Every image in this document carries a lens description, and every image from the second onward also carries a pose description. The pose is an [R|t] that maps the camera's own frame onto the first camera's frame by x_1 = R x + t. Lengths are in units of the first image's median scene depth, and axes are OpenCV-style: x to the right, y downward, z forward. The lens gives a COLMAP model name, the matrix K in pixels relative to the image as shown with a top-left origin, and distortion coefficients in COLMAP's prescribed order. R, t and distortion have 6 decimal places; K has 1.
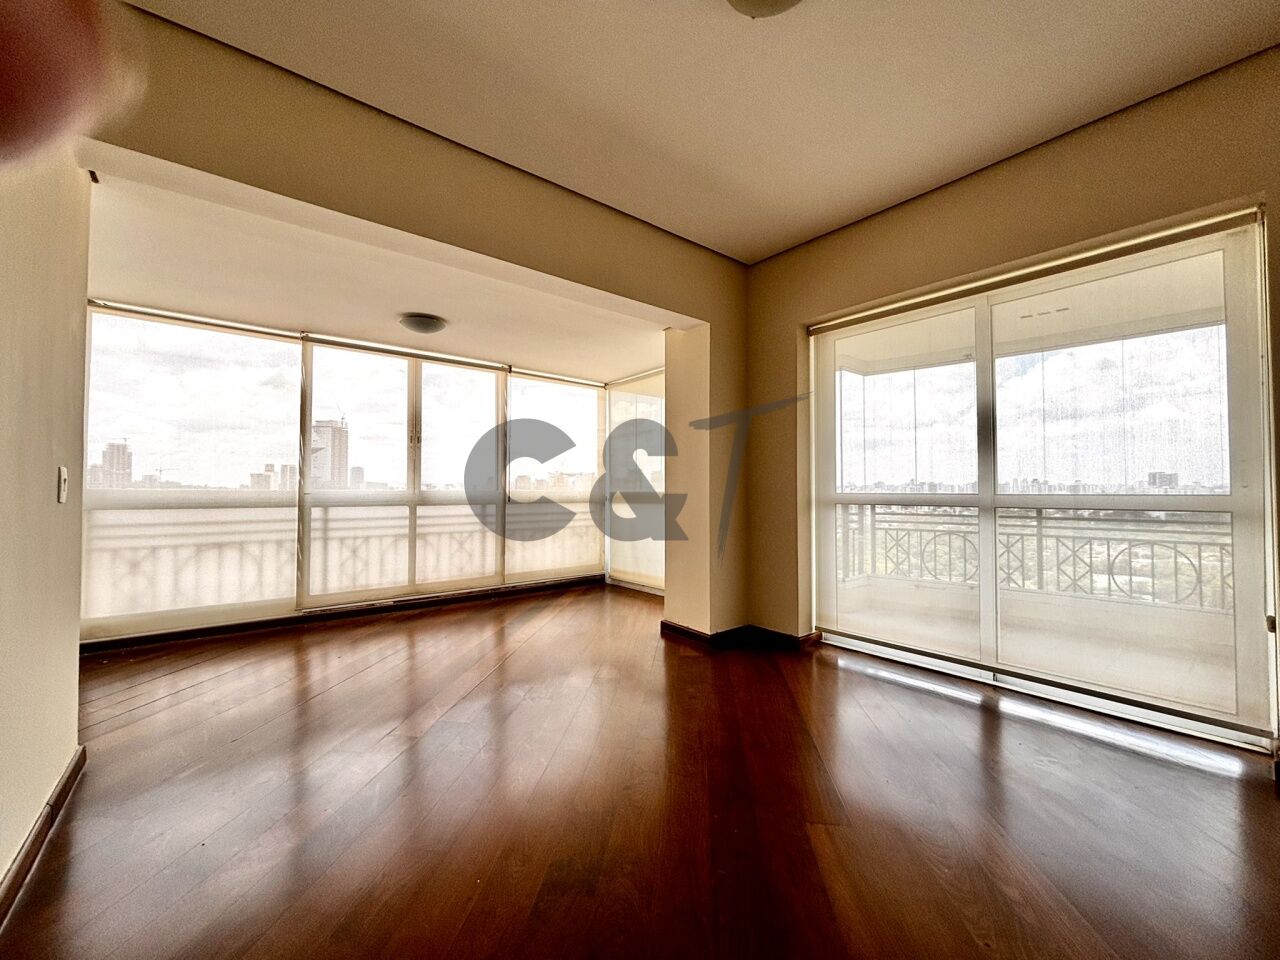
lens RADIAL K [[512.4, 0, 647.8], [0, 512.4, 476.8], [0, 0, 1]] dist [0.009087, 0.000124]
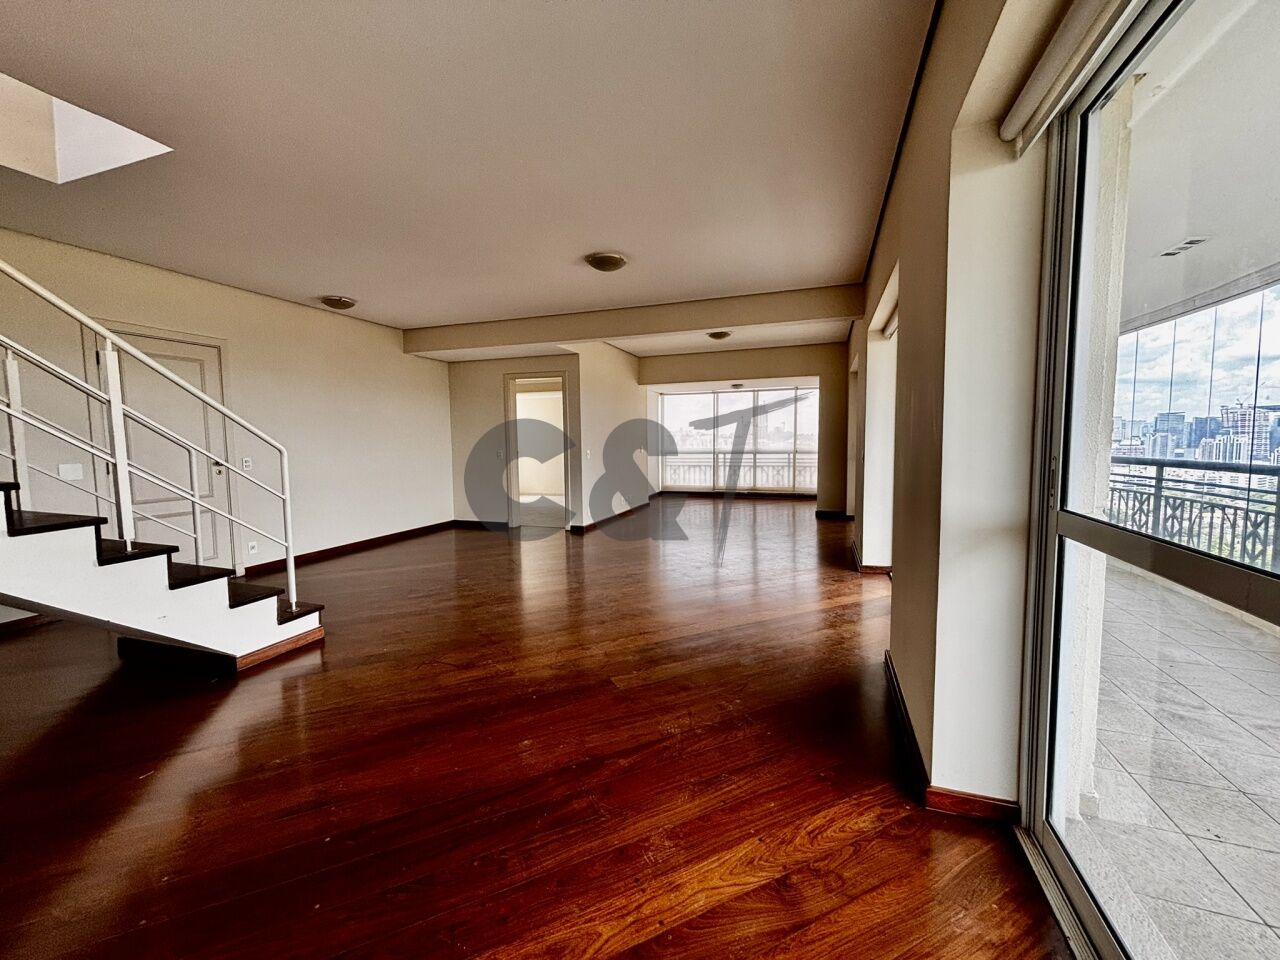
lens RADIAL K [[512.4, 0, 647.8], [0, 512.4, 476.8], [0, 0, 1]] dist [0.009087, 0.000124]
pose [[0.535945, 0.055229, -0.842444, 1.517464], [0.033715, 0.995662, 0.086722, -0.071052], [0.843579, -0.074882, 0.531758, -0.813405]]
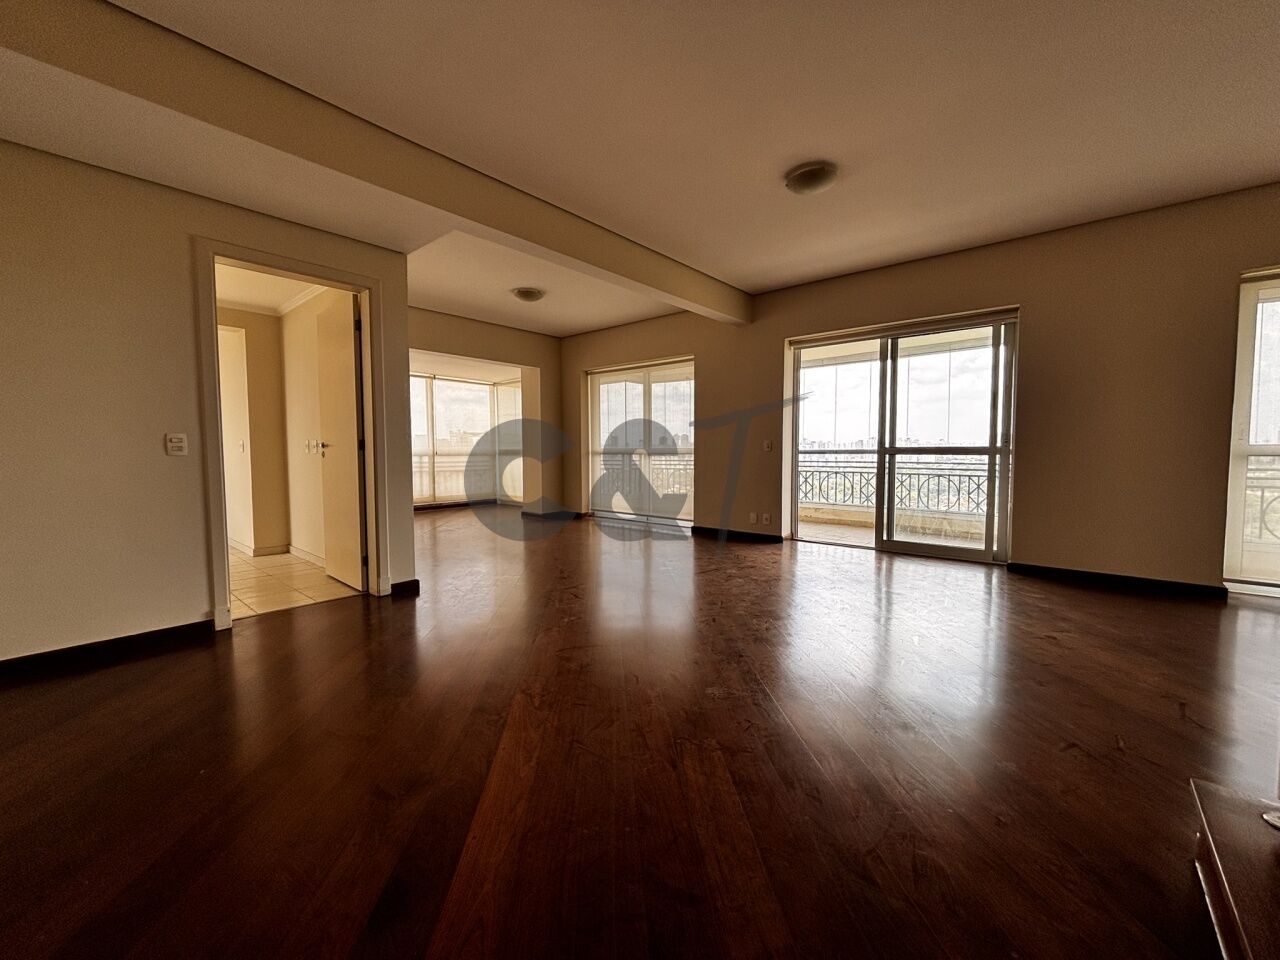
lens RADIAL K [[512.4, 0, 647.8], [0, 512.4, 476.8], [0, 0, 1]] dist [0.009087, 0.000124]
pose [[0.984657, -0.013342, 0.173992, 0.167078], [-0.000624, 0.996797, 0.079970, -0.021232], [-0.174502, -0.078851, 0.981495, -1.075202]]
